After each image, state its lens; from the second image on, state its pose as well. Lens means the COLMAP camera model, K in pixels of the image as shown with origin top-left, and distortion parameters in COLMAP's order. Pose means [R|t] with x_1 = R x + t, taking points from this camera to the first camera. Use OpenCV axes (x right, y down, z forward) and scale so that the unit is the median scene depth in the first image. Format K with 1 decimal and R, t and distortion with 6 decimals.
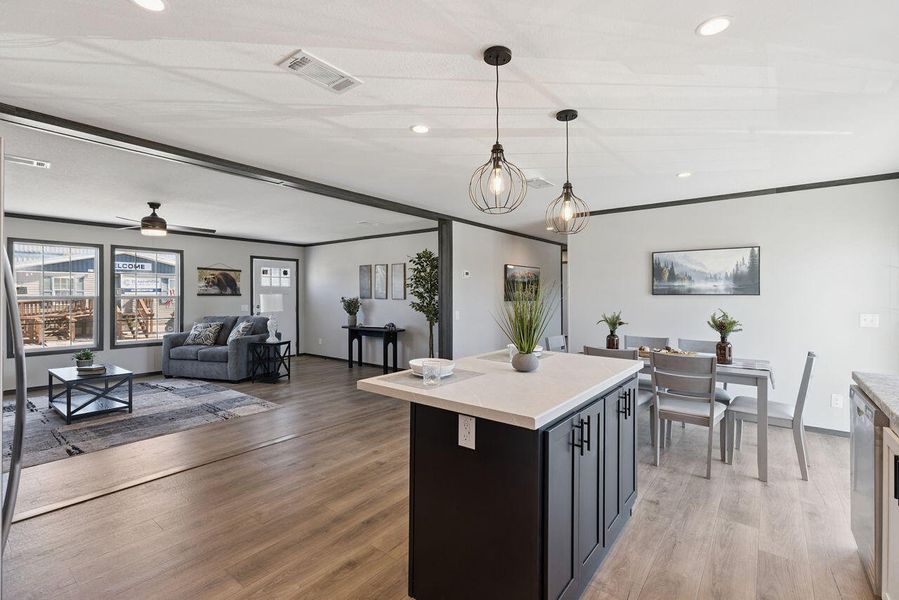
lens RADIAL K [[404.2, 0, 450.1], [0, 404.2, 294.0], [0, 0, 1]] dist [0.008938, -0.002008]
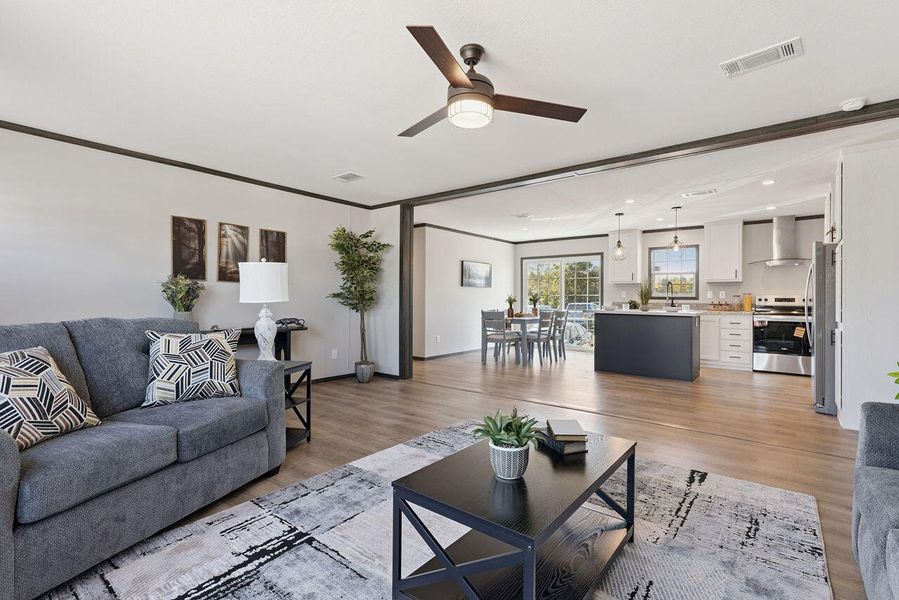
lens RADIAL K [[418.1, 0, 450.3], [0, 418.1, 298.6], [0, 0, 1]] dist [0.007290, 0.001014]
pose [[0.010234, -0.003150, 0.999943, -1.313805], [-0.010533, 0.999939, 0.003258, 0.051915], [-0.999892, -0.010566, 0.010200, 1.123809]]
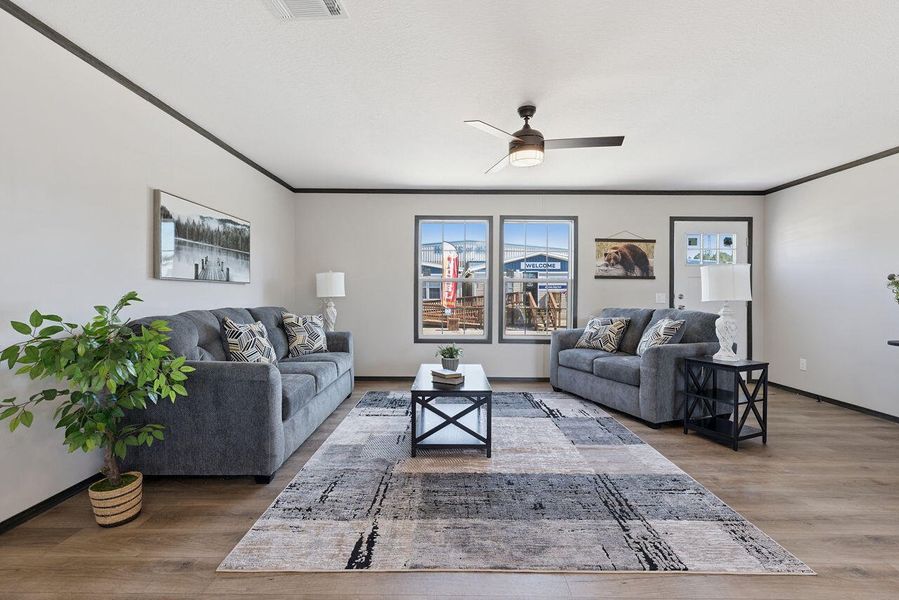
lens RADIAL K [[404.2, 0, 447.4], [0, 404.2, 296.4], [0, 0, 1]] dist [0.008938, -0.002008]
pose [[0.608506, 0.008937, -0.793499, -0.362825], [-0.004895, 0.999960, 0.007509, 0.052164], [0.793534, -0.000685, 0.608525, 0.606586]]
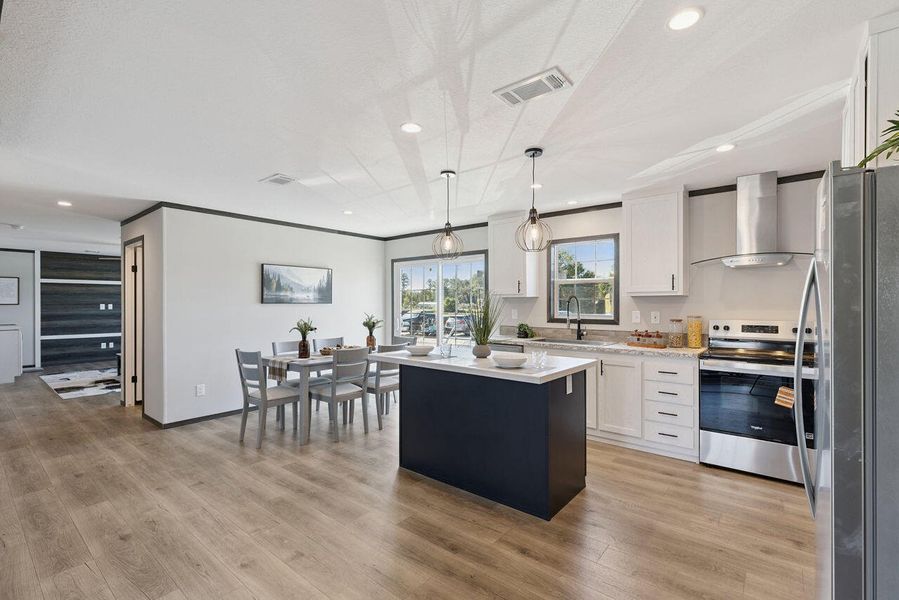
lens RADIAL K [[404.2, 0, 447.3], [0, 404.2, 301.8], [0, 0, 1]] dist [0.008938, -0.002008]
pose [[0.025420, 0.001827, 0.999675, -0.603622], [-0.002252, 0.999996, -0.001770, -0.001125], [-0.999674, -0.002206, 0.025424, 0.530519]]
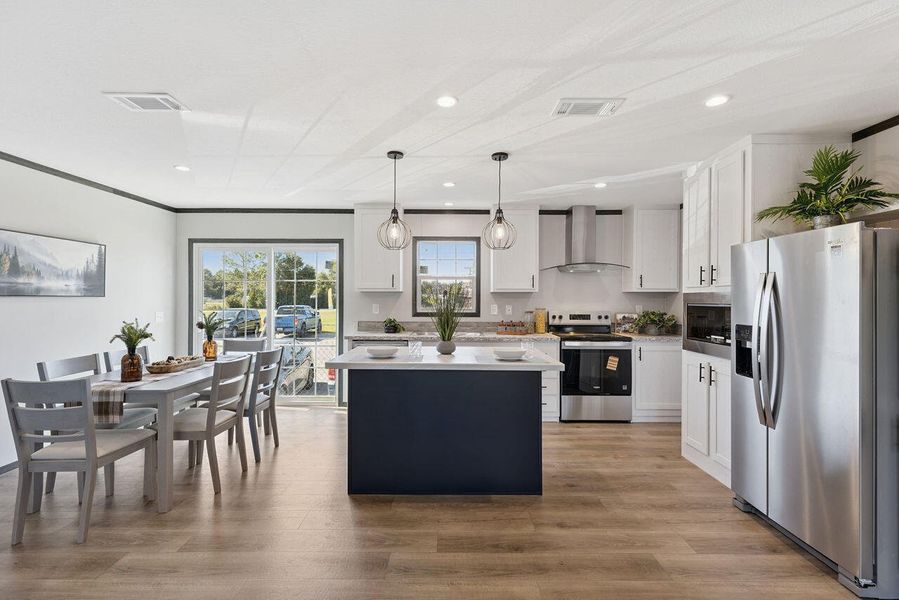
lens RADIAL K [[404.2, 0, 446.5], [0, 404.2, 295.5], [0, 0, 1]] dist [0.008938, -0.002008]
pose [[-0.614060, 0.001503, 0.789258, -0.439866], [-0.006622, 0.999953, -0.007056, 0.000877], [-0.789232, -0.009559, -0.614021, 0.901469]]
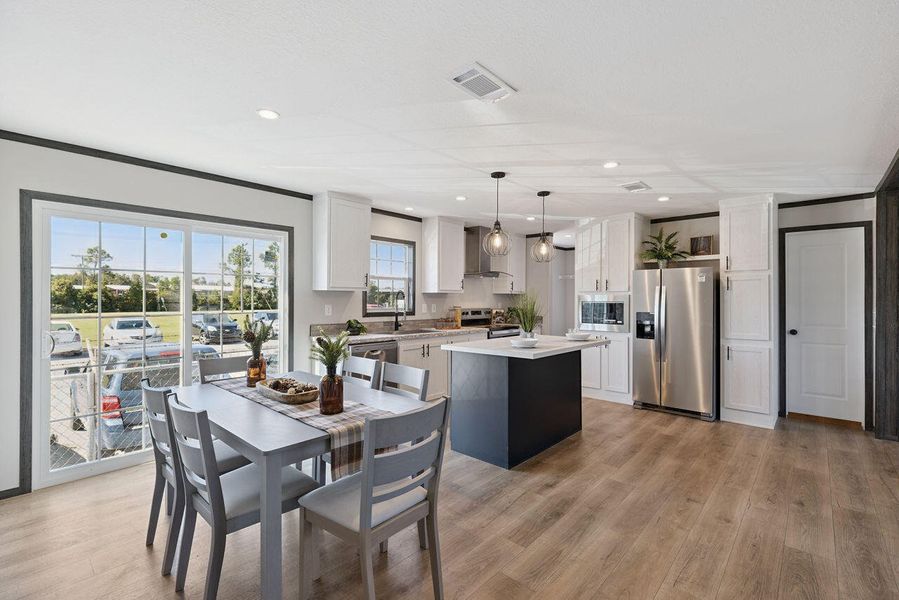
lens RADIAL K [[404.2, 0, 451.5], [0, 404.2, 298.4], [0, 0, 1]] dist [0.008938, -0.002008]
pose [[-0.997724, -0.004774, 0.067263, 0.195207], [-0.005005, 0.999982, -0.003267, 0.004067], [-0.067246, -0.003596, -0.997730, 1.350745]]
